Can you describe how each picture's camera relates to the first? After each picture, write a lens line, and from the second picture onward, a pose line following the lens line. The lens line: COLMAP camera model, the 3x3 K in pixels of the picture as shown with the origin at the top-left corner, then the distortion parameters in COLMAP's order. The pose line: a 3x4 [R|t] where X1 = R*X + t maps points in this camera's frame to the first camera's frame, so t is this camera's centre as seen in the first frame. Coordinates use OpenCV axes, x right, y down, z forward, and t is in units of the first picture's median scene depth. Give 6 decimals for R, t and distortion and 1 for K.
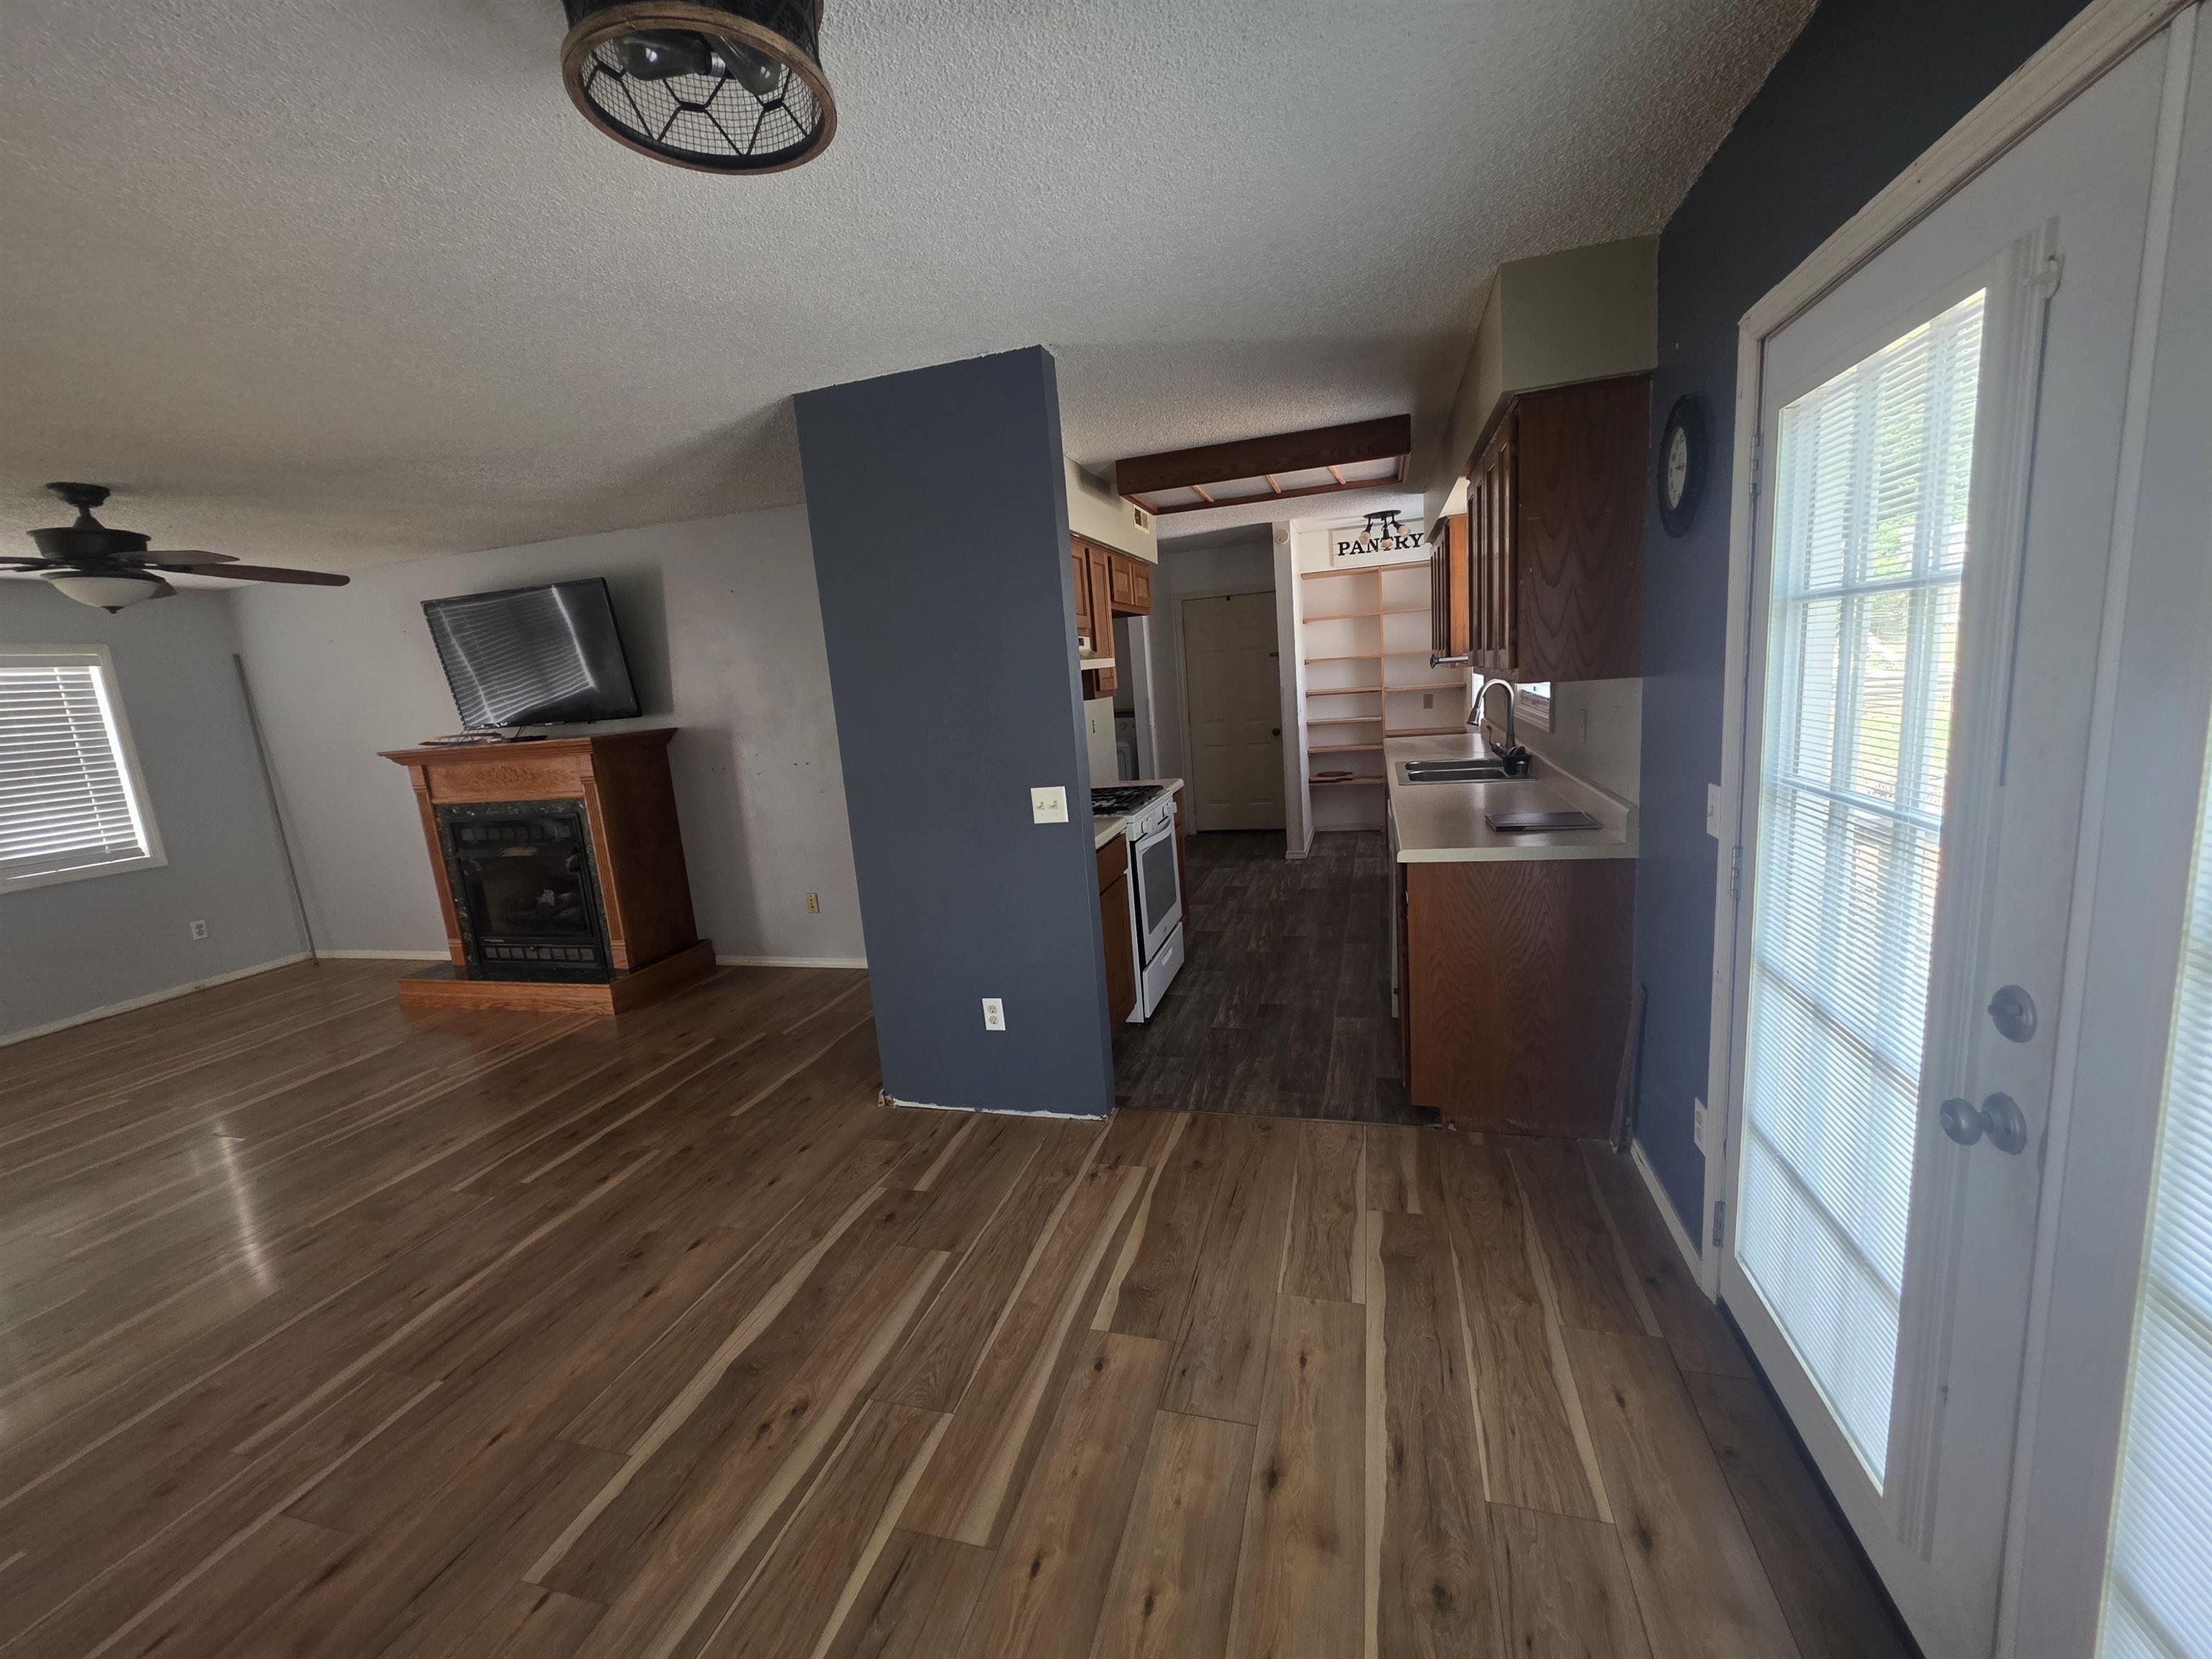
lens RADIAL K [[890.2, 0, 1113.4], [0, 890.2, 828.6], [0, 0, 1]] dist [0.000986, 0.000405]
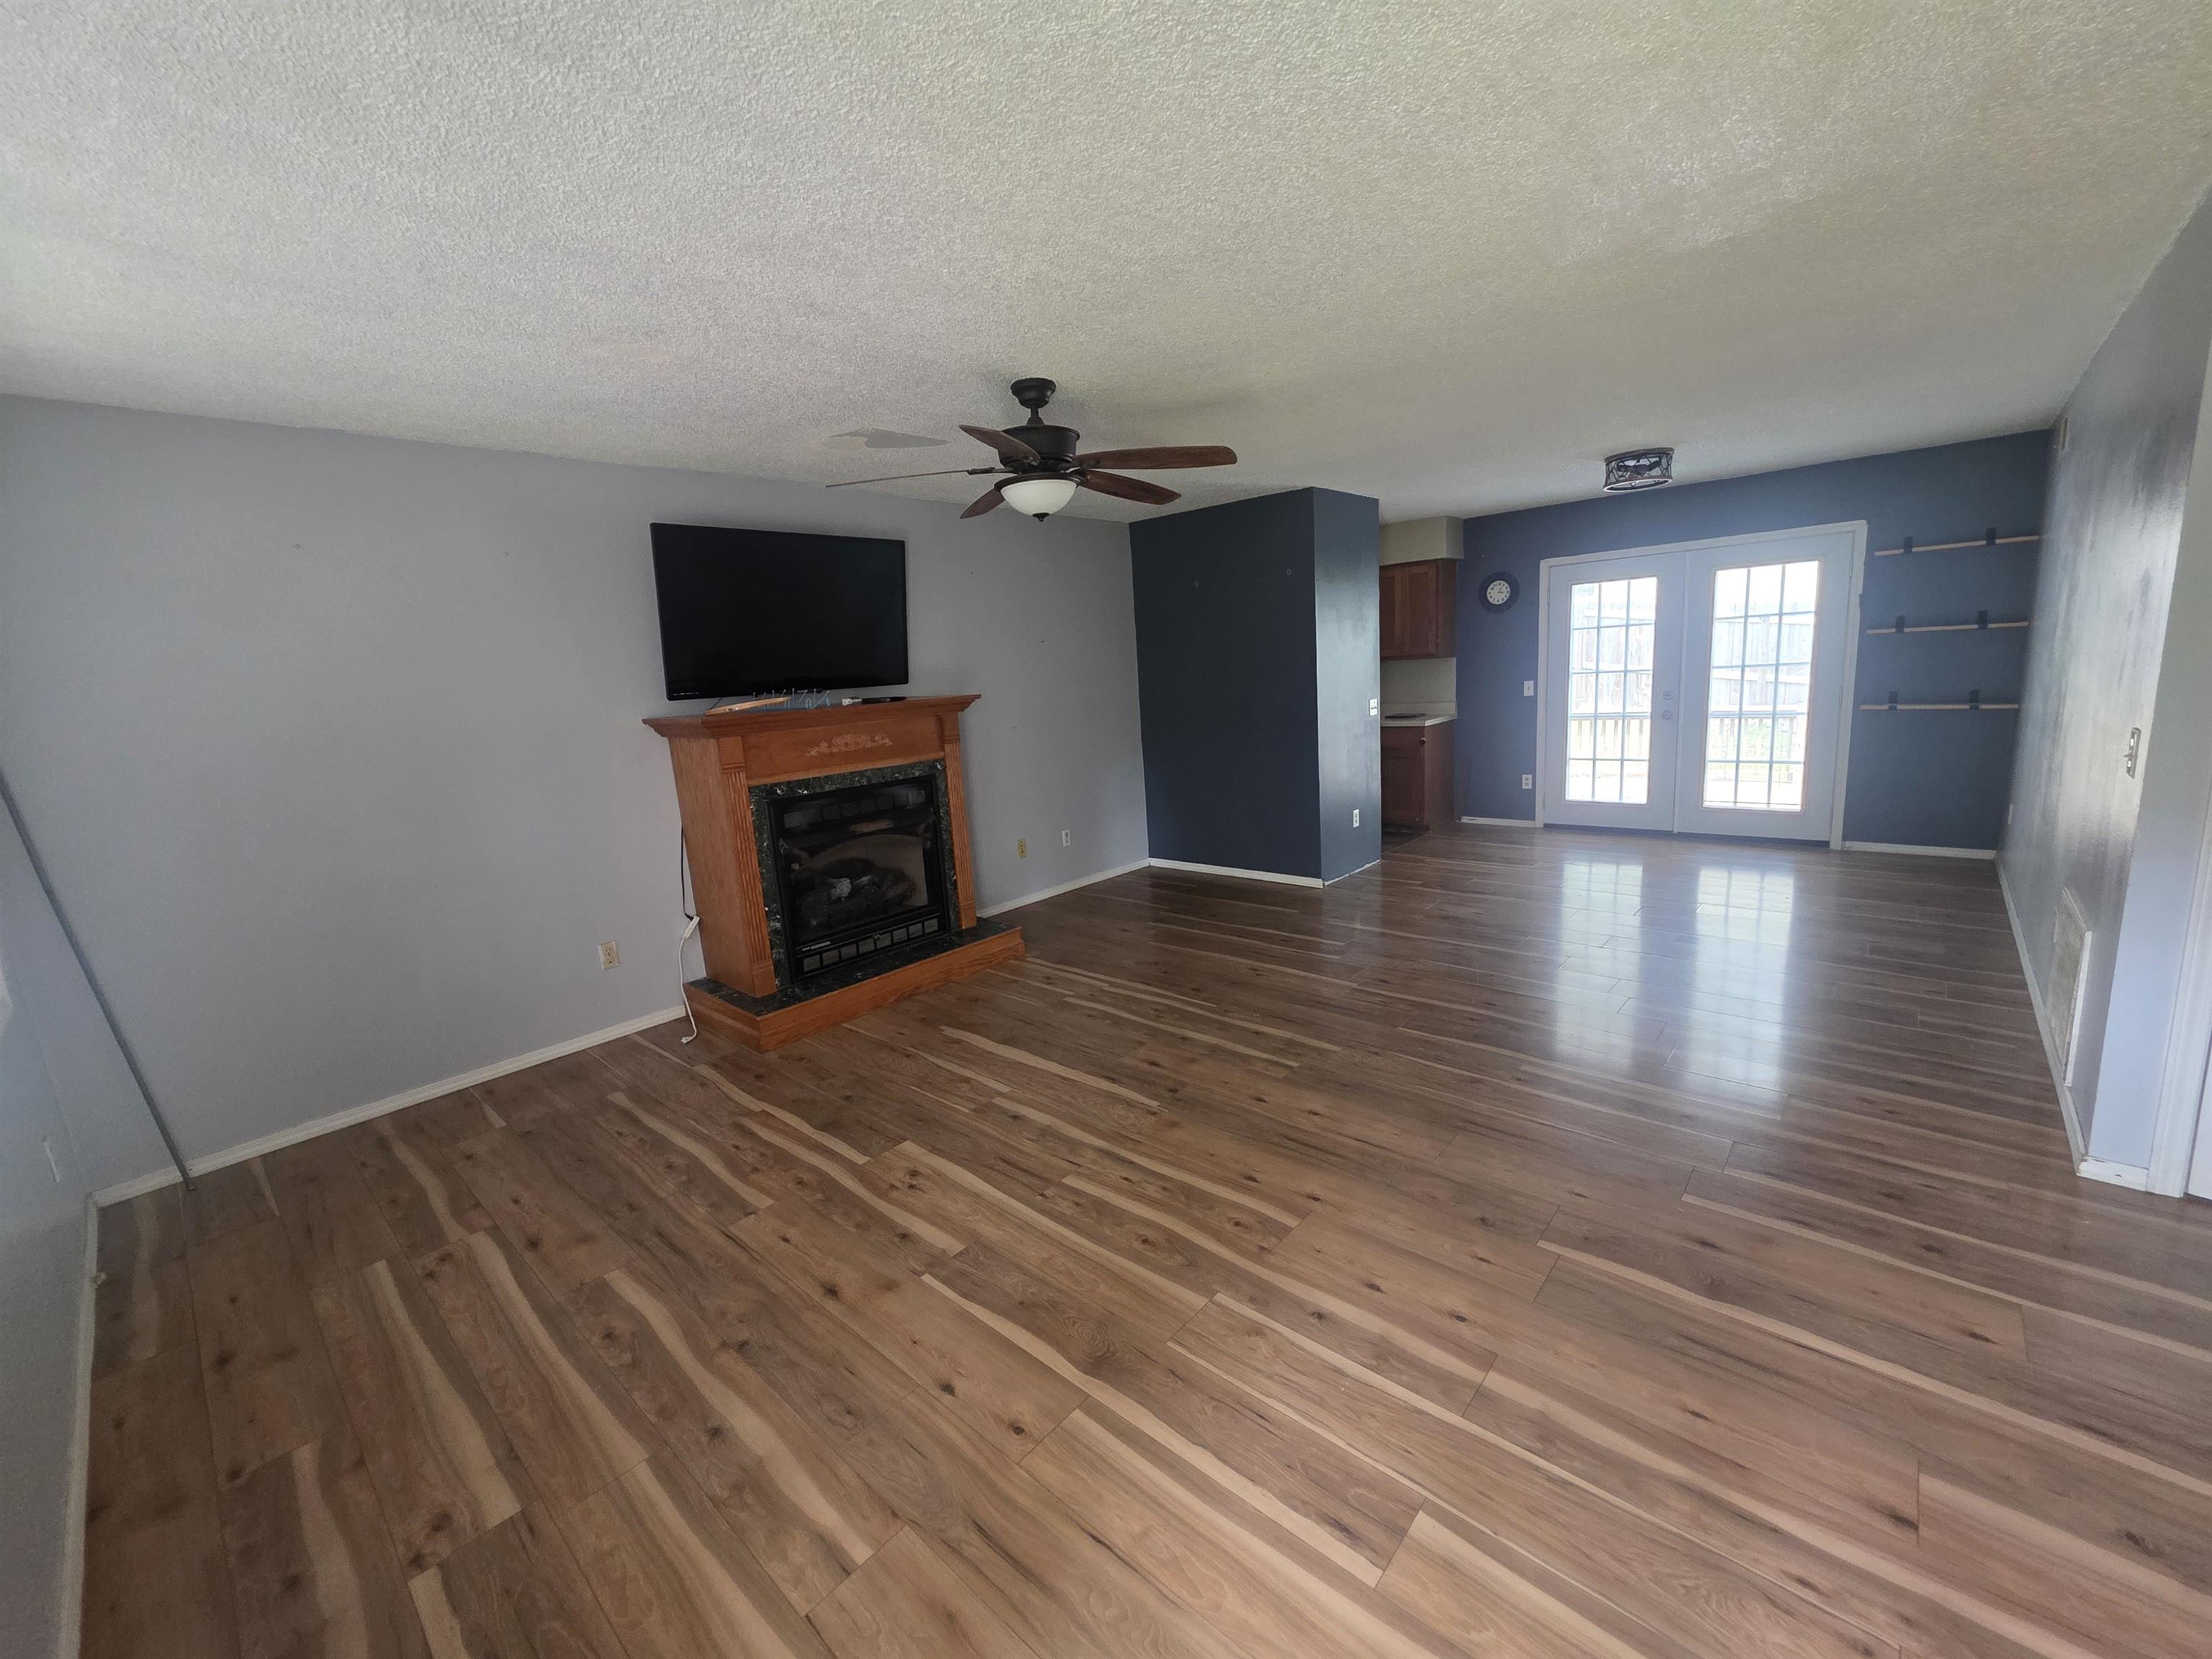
lens RADIAL K [[890.2, 0, 1109.6], [0, 890.2, 827.9], [0, 0, 1]] dist [0.000986, 0.000405]
pose [[0.439710, -0.111588, 0.891181, -1.667443], [0.185469, 0.982146, 0.031467, 0.053784], [-0.878781, 0.151450, 0.452556, 0.470953]]
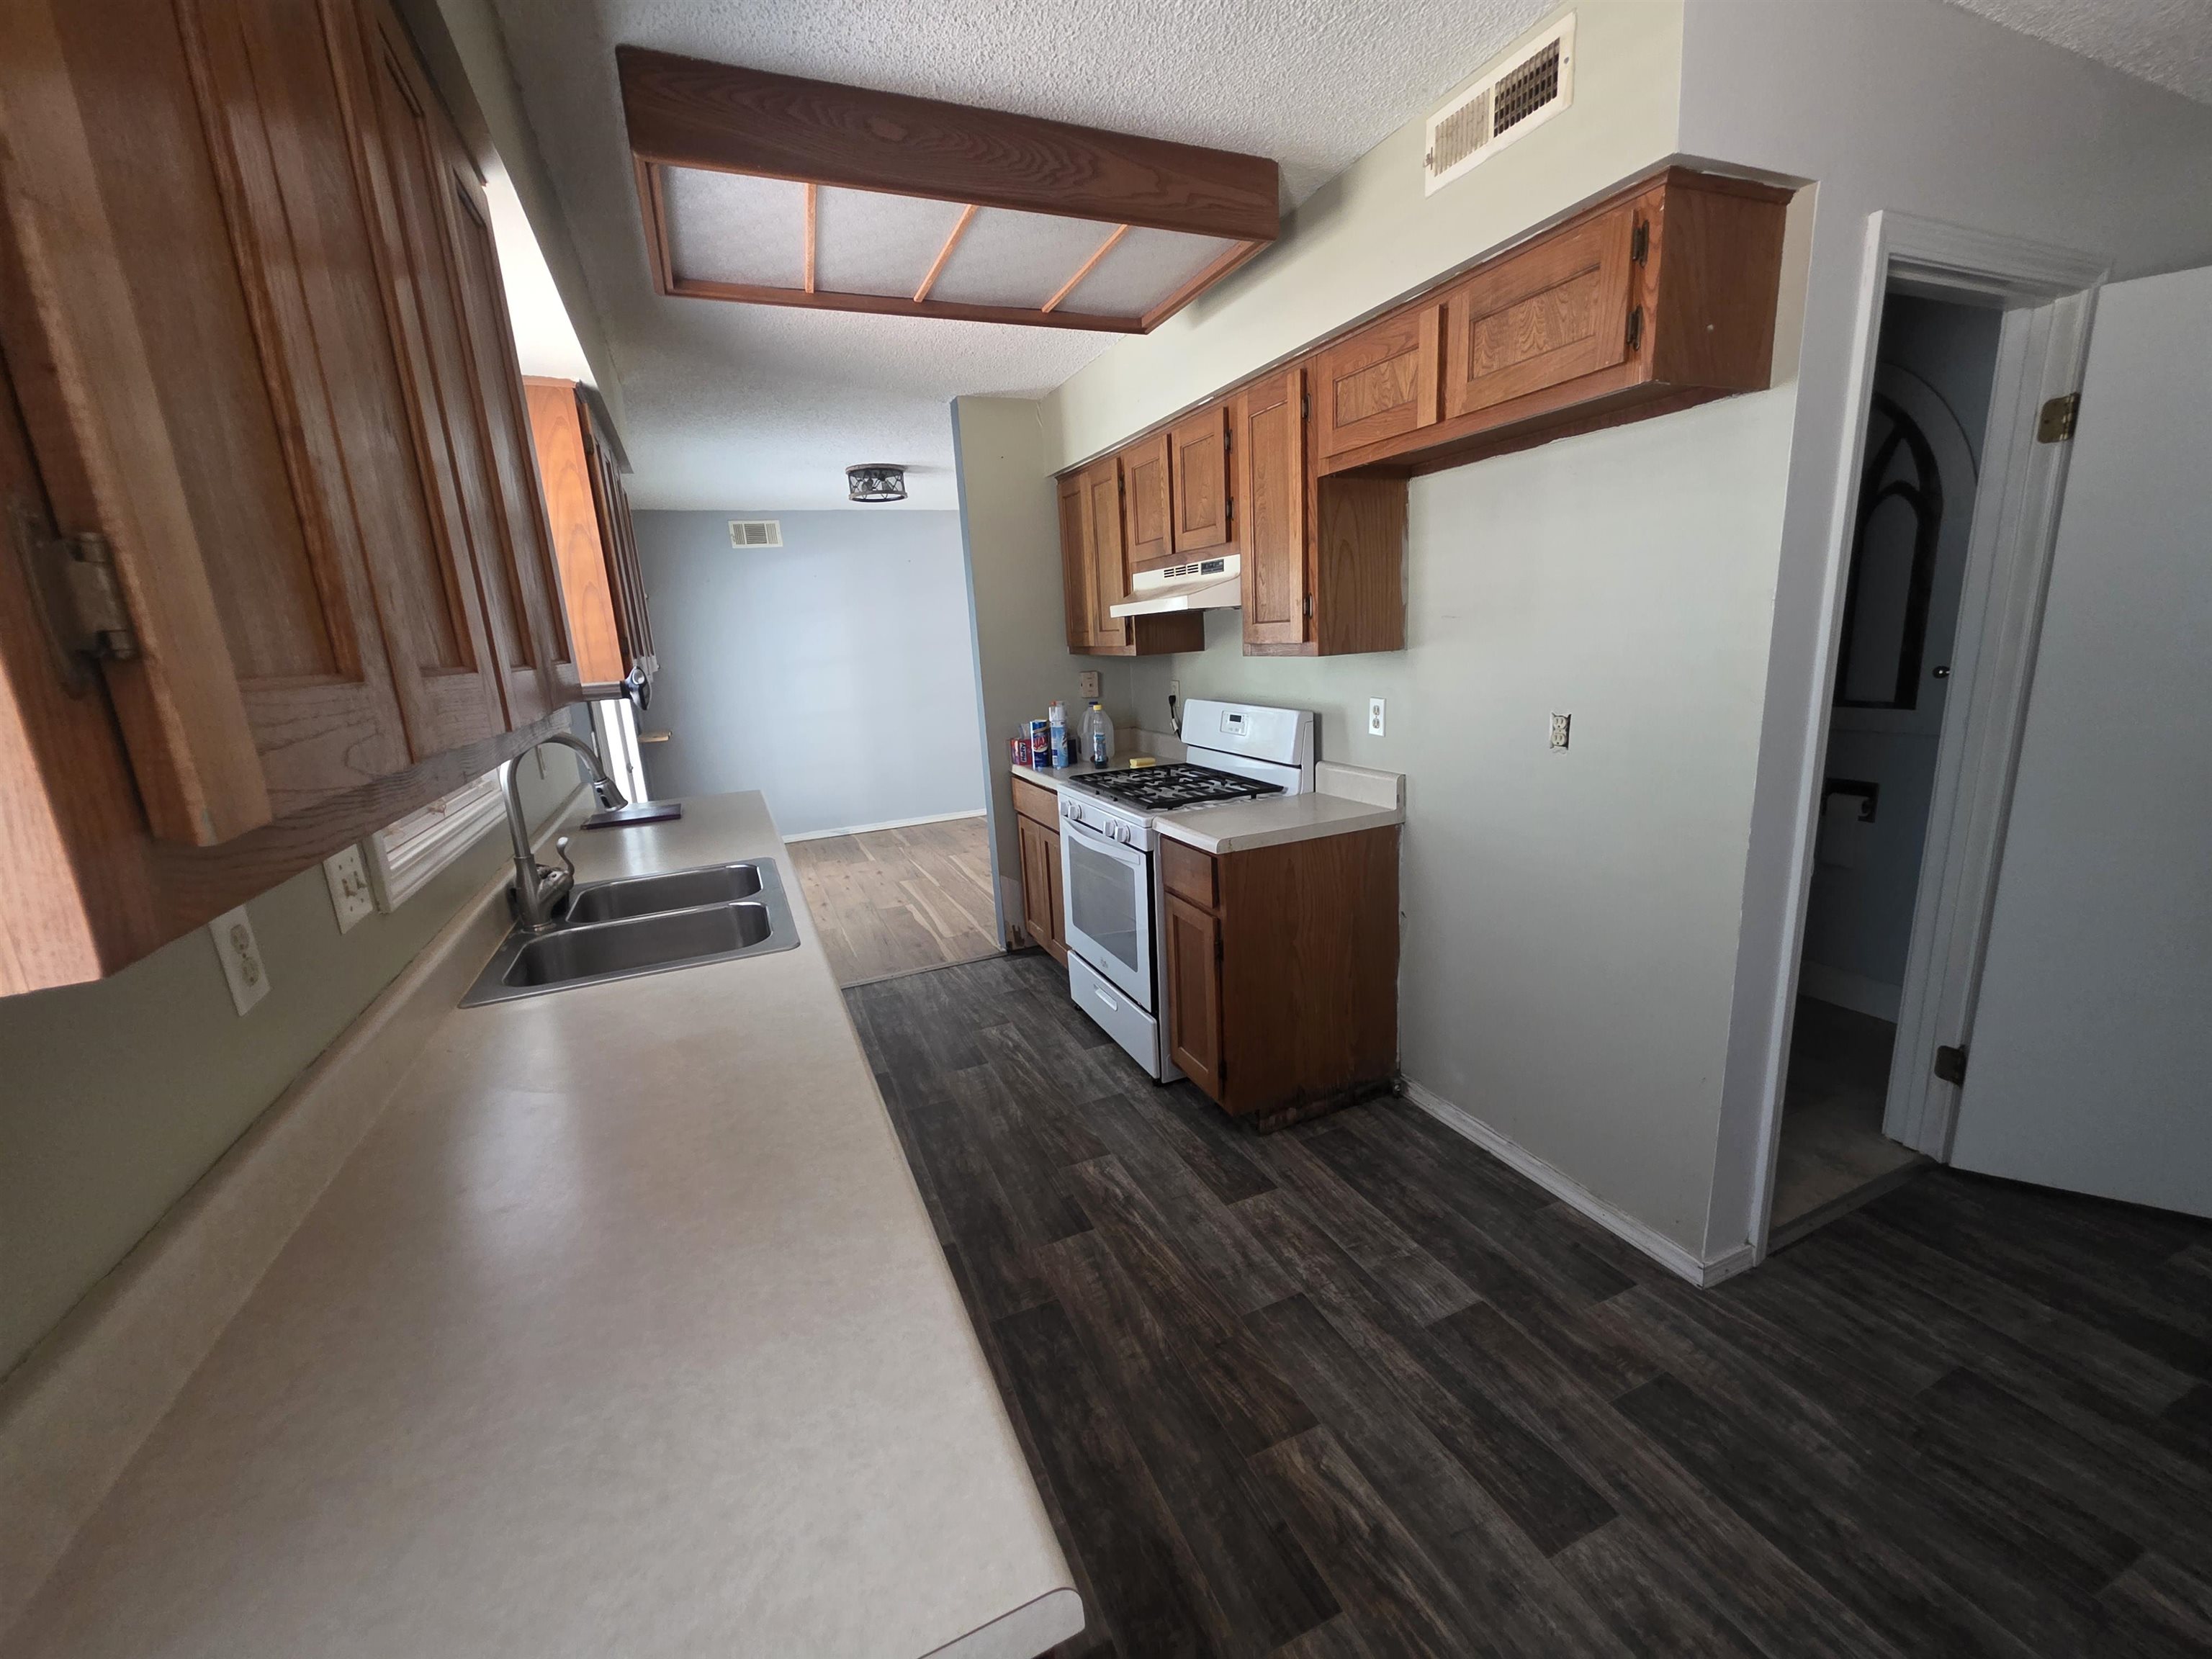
lens RADIAL K [[890.2, 0, 1107.7], [0, 890.2, 830.0], [0, 0, 1]] dist [0.000986, 0.000405]
pose [[-0.761417, 0.261383, -0.593231, 0.523598], [0.004199, 0.917078, 0.398685, -0.326647], [0.648249, 0.301074, -0.699377, 1.628403]]
